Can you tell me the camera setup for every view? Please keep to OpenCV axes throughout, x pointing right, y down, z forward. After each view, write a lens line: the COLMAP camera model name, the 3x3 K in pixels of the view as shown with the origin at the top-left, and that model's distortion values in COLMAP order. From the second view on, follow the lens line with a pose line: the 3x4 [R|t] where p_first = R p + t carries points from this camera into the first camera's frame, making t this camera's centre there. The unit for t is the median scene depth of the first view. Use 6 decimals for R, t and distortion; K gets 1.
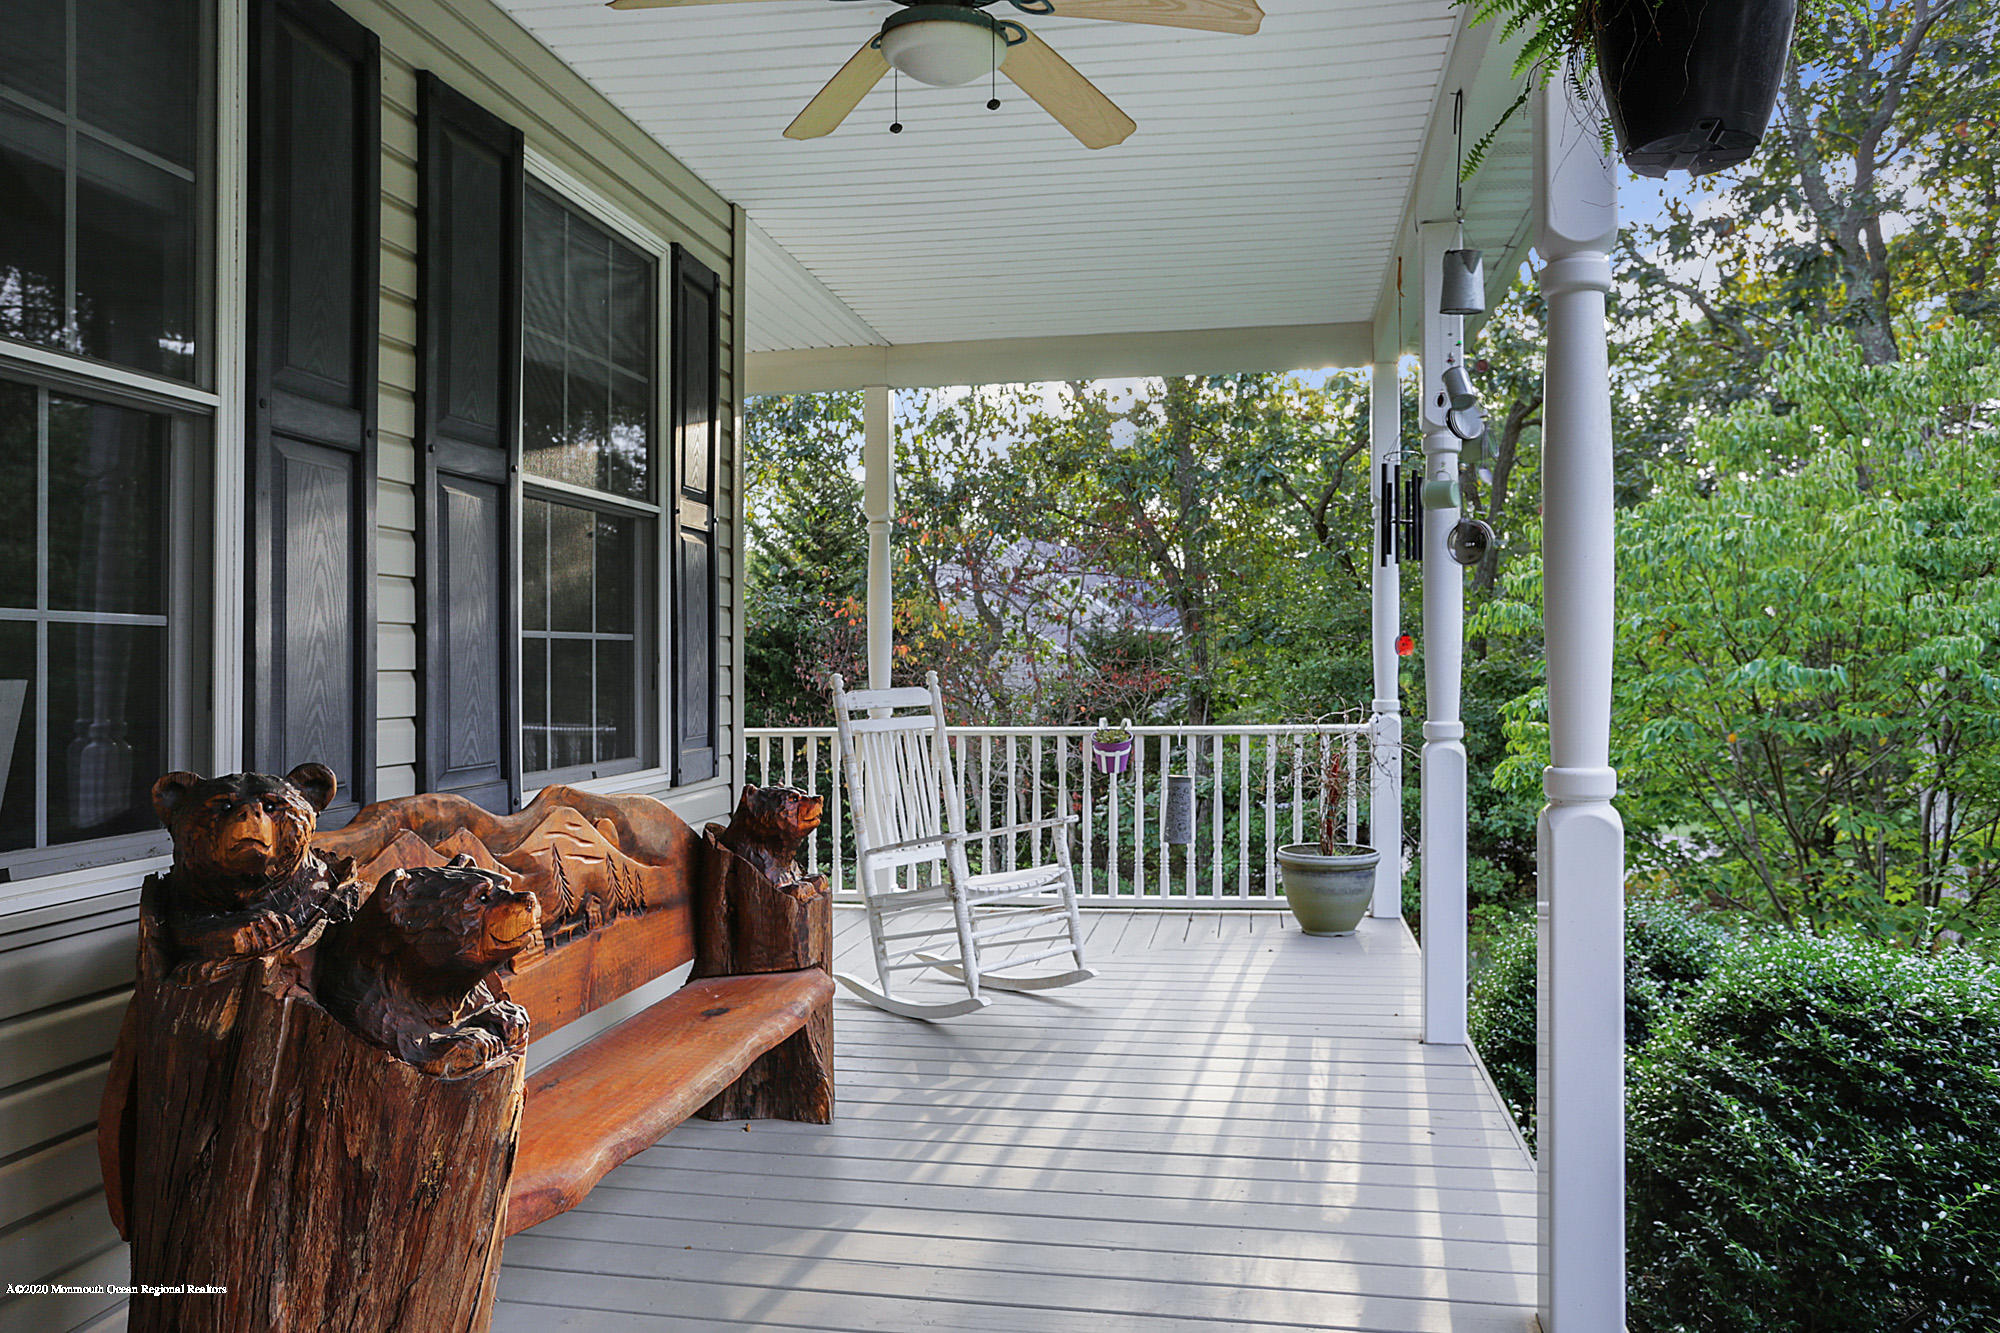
lens RADIAL K [[1480.1, 0, 1014.0], [0, 1480.1, 660.3], [0, 0, 1]] dist [-0.046707, 0.001436]
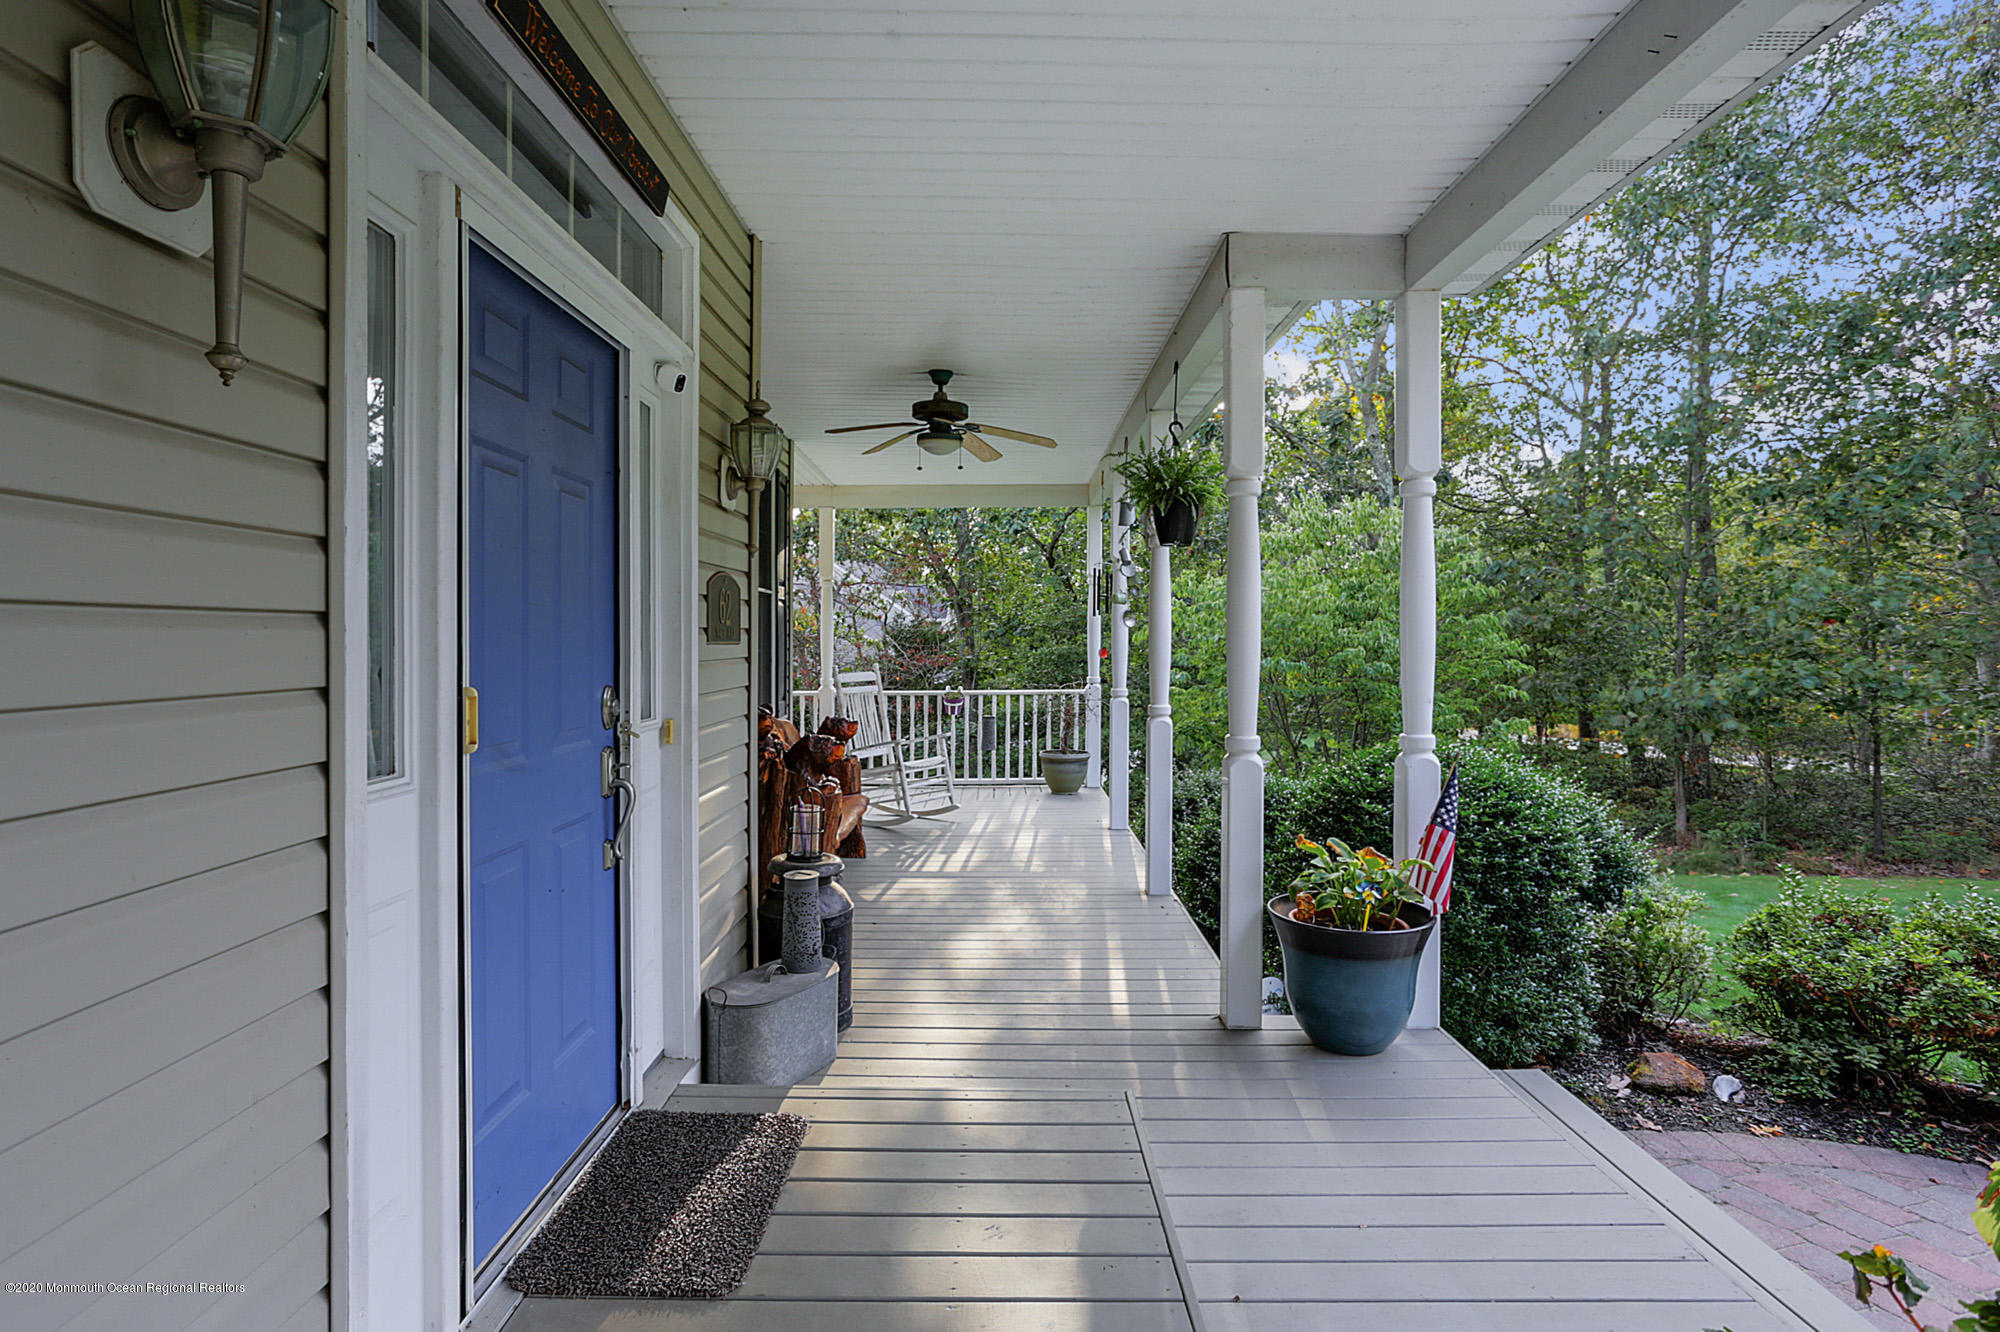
lens RADIAL K [[1098.7, 0, 1000.0], [0, 1098.7, 666.0], [0, 0, 1]] dist [-0.000279, -0.000018]
pose [[0.986401, 0.000646, 0.164357, -0.110746], [-0.004446, 0.999731, 0.022753, -0.019923], [-0.164298, -0.023175, 0.986139, -0.420106]]
